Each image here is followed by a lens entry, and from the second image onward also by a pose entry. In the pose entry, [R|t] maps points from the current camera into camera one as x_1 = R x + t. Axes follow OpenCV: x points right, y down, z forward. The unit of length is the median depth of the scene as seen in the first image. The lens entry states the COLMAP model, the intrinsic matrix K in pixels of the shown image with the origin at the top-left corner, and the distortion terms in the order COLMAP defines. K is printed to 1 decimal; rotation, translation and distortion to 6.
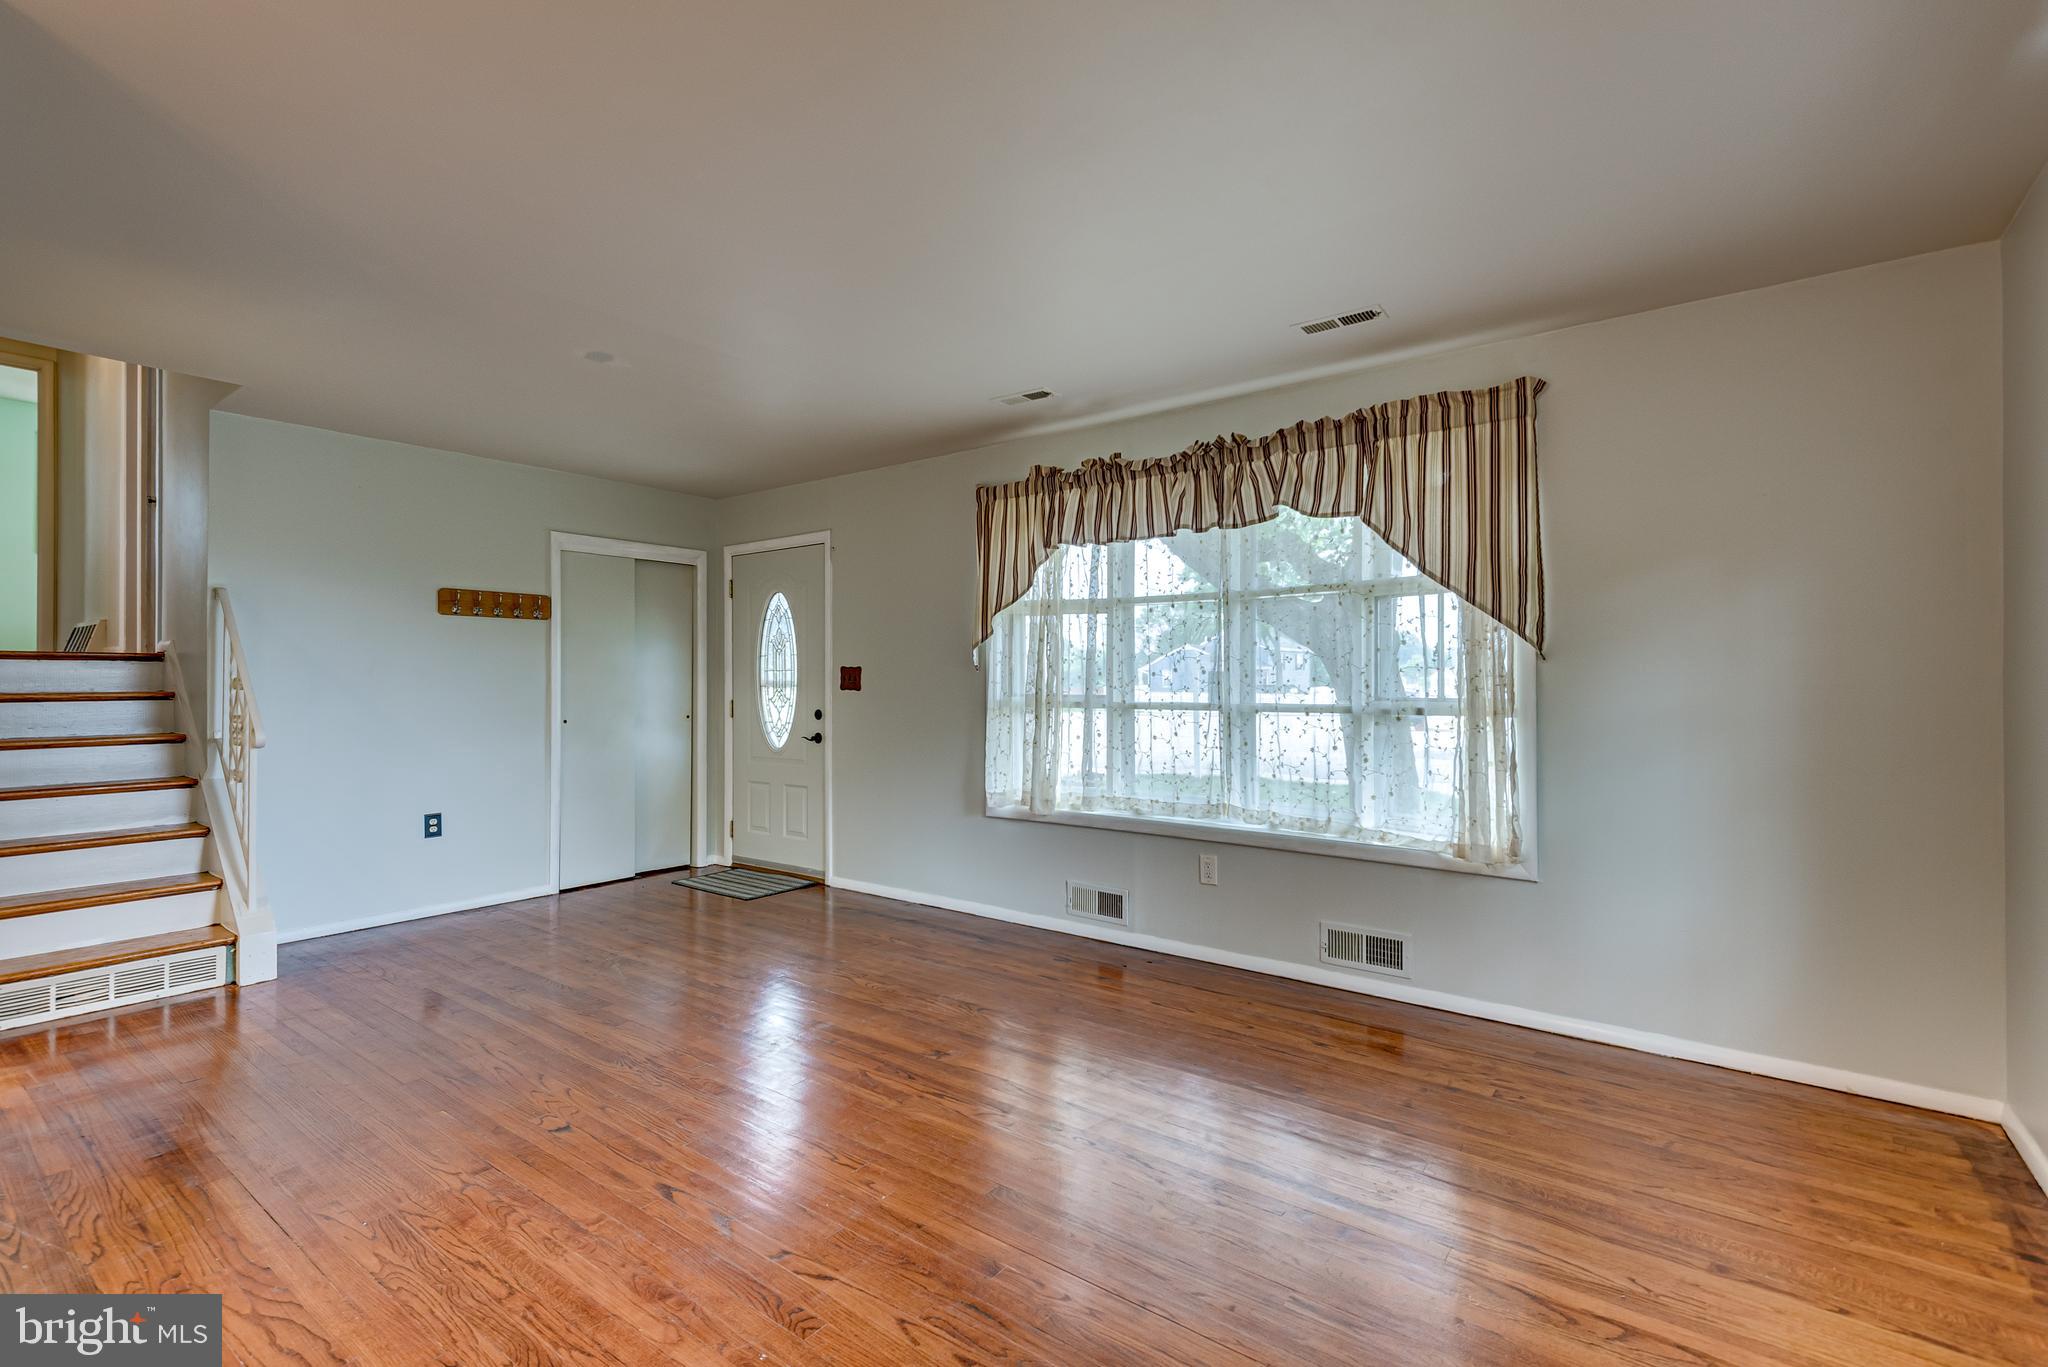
lens RADIAL K [[921.5, 0, 1017.2], [0, 921.5, 675.6], [0, 0, 1]] dist [0.038752, -0.019523]
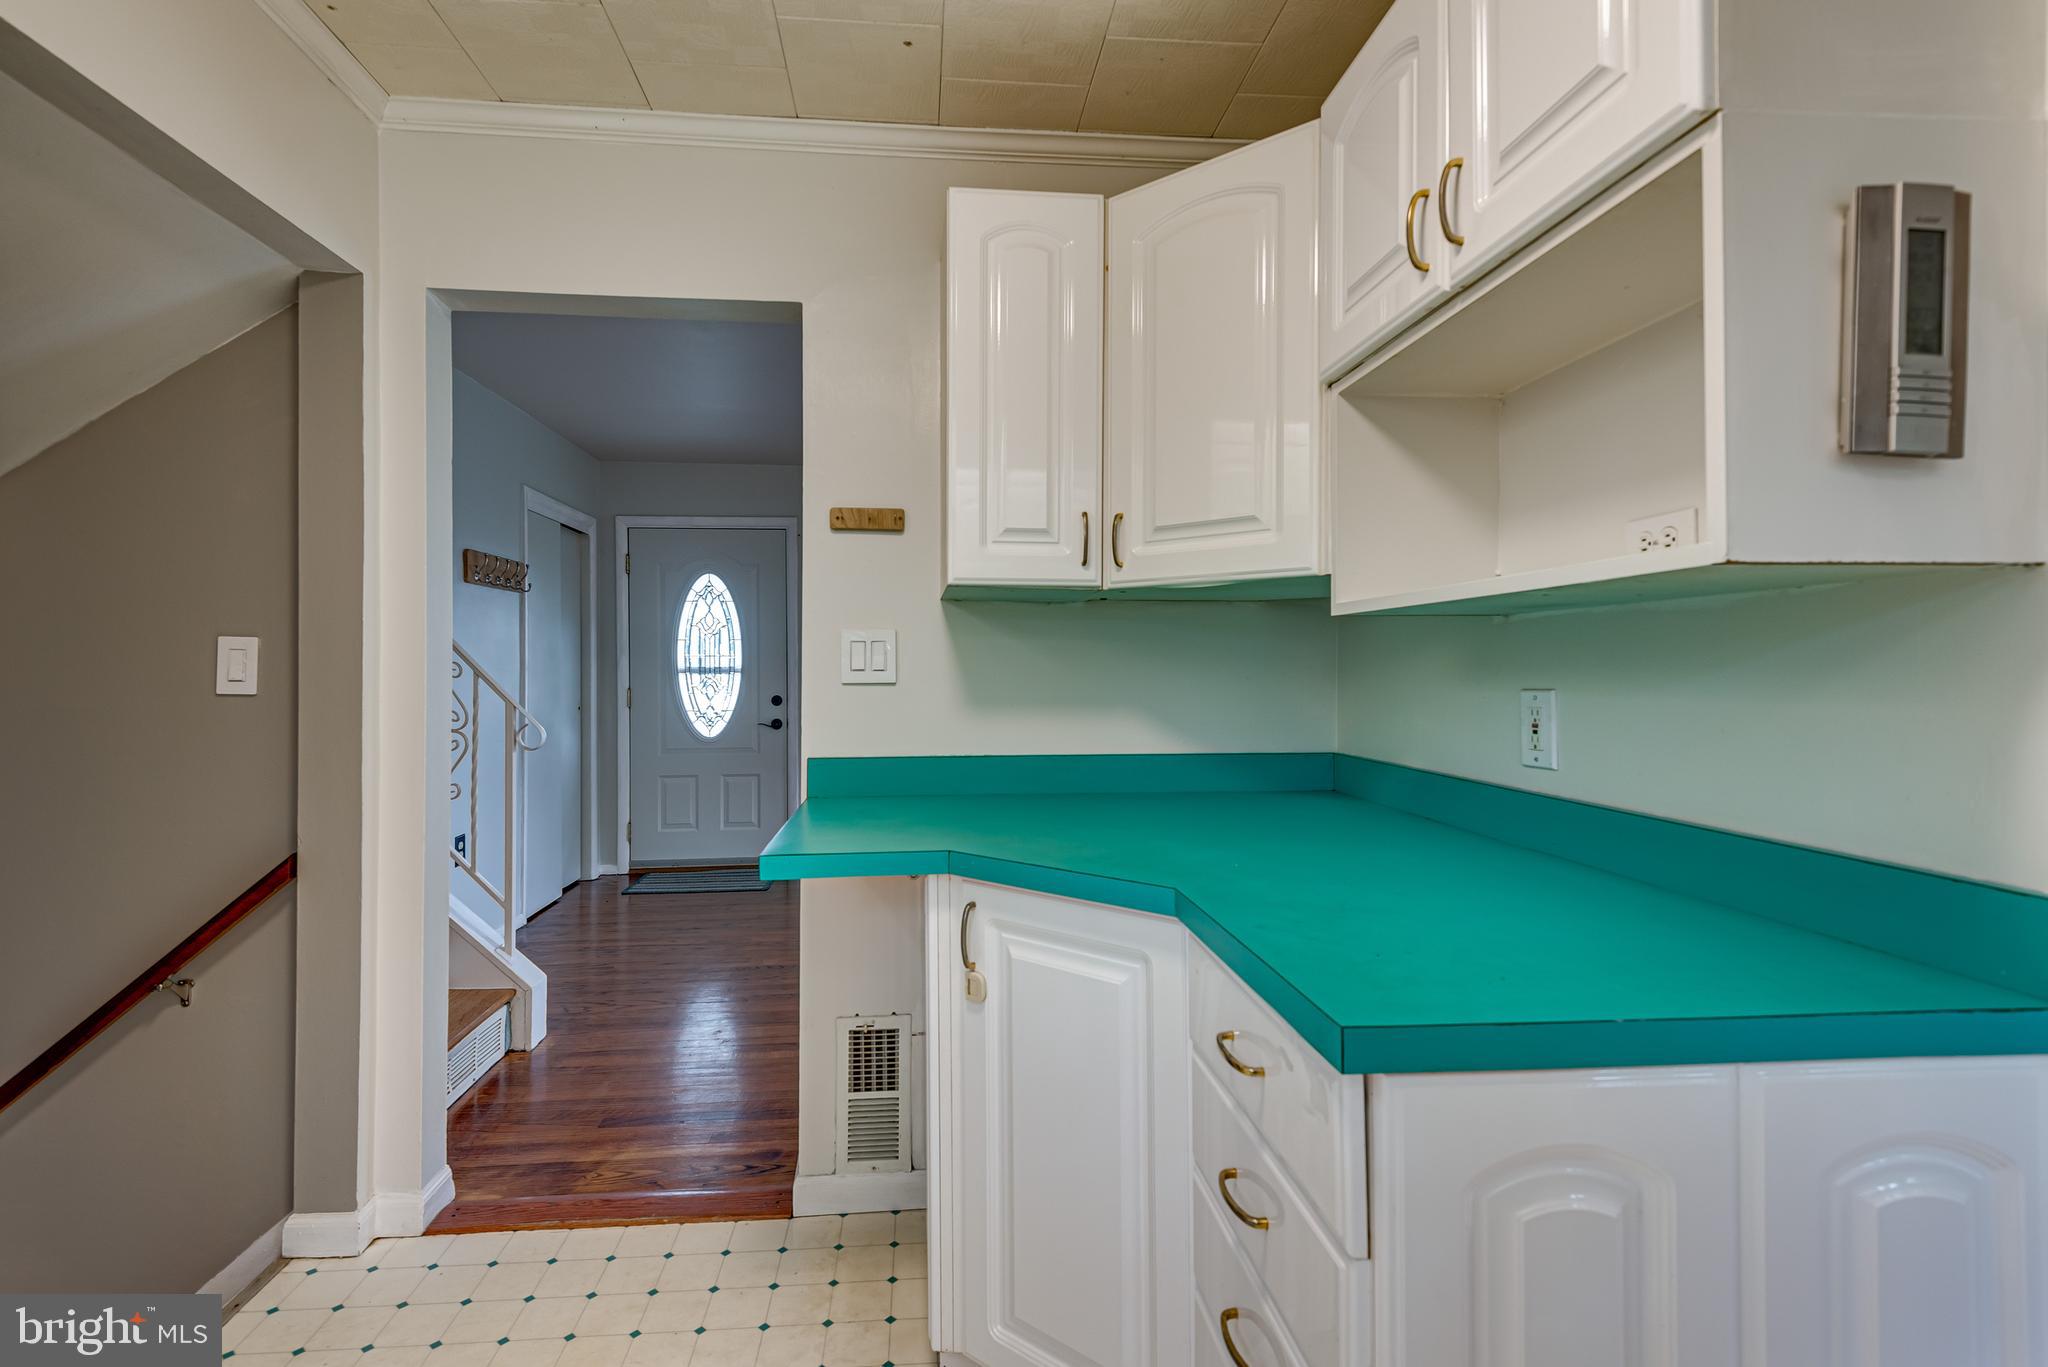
lens RADIAL K [[965.0, 0, 1011.3], [0, 965.0, 665.3], [0, 0, 1]] dist [0.039220, -0.027443]
pose [[0.737721, 0.000455, 0.675106, -1.060479], [-0.003228, 0.999991, 0.002854, 0.000479], [-0.675098, -0.004285, 0.737715, 0.090453]]
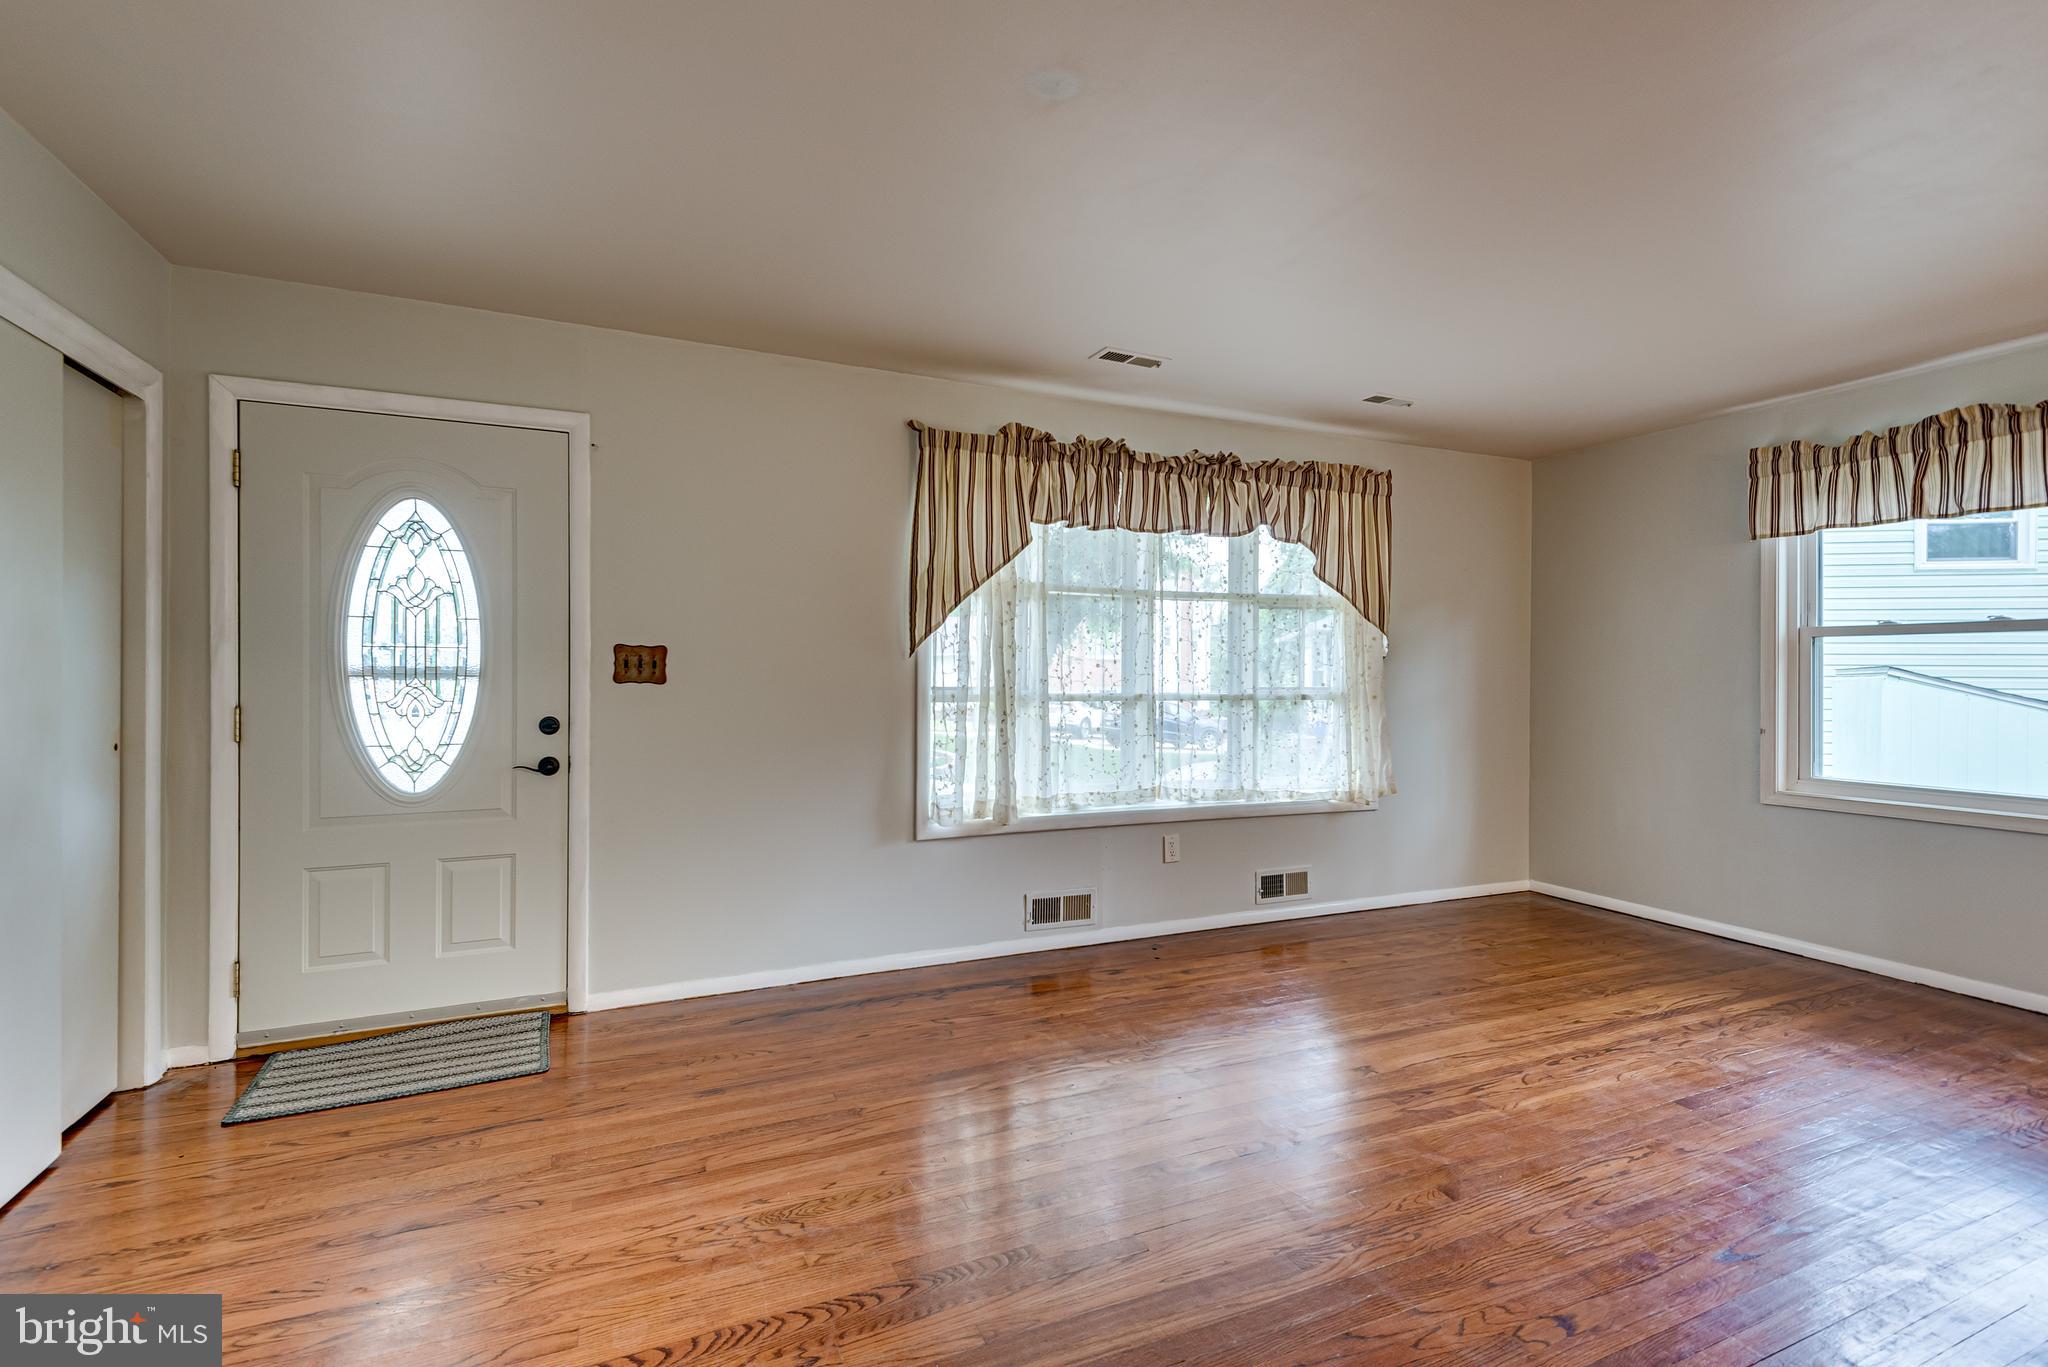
lens RADIAL K [[910.8, 0, 1022.6], [0, 910.8, 670.4], [0, 0, 1]] dist [0.037922, -0.022065]
pose [[0.478132, 0.004337, 0.878277, -0.840142], [-0.014555, 0.999890, 0.002986, 0.002087], [-0.878167, -0.014211, 0.478142, 0.673190]]
